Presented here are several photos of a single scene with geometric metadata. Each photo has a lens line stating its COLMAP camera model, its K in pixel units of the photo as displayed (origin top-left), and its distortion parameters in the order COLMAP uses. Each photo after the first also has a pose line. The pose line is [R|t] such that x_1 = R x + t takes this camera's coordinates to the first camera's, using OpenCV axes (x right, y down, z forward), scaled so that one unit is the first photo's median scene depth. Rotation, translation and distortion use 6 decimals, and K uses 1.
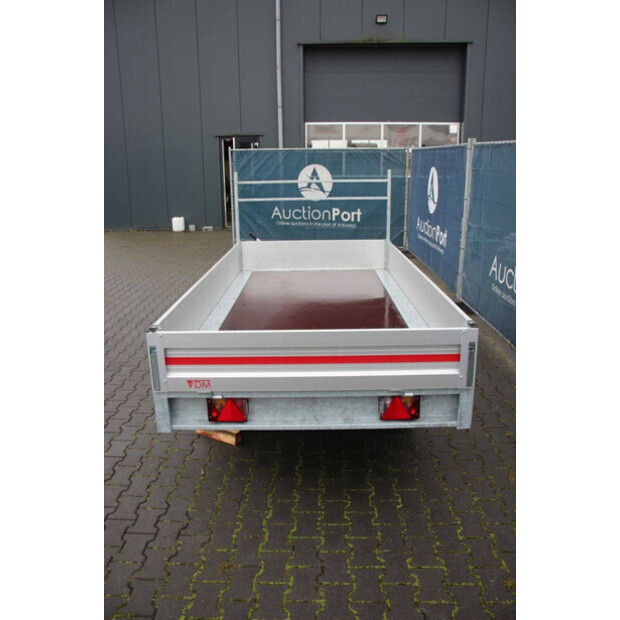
lens RADIAL K [[523.1, 0, 310.0], [0, 523.1, 310.0], [0, 0, 1]] dist [-0.159972, 0.147095]
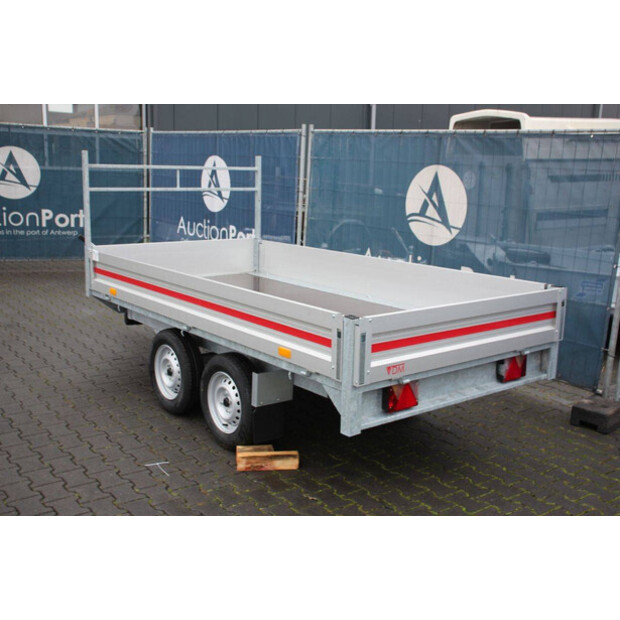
lens RADIAL K [[709.1, 0, 310.0], [0, 709.1, 310.0], [0, 0, 1]] dist [-0.003987, 0.029807]
pose [[0.783045, -0.090243, 0.615384, -1.060429], [0.130746, 0.991193, -0.021014, 0.040591], [-0.608068, 0.096914, 0.787947, 0.064625]]
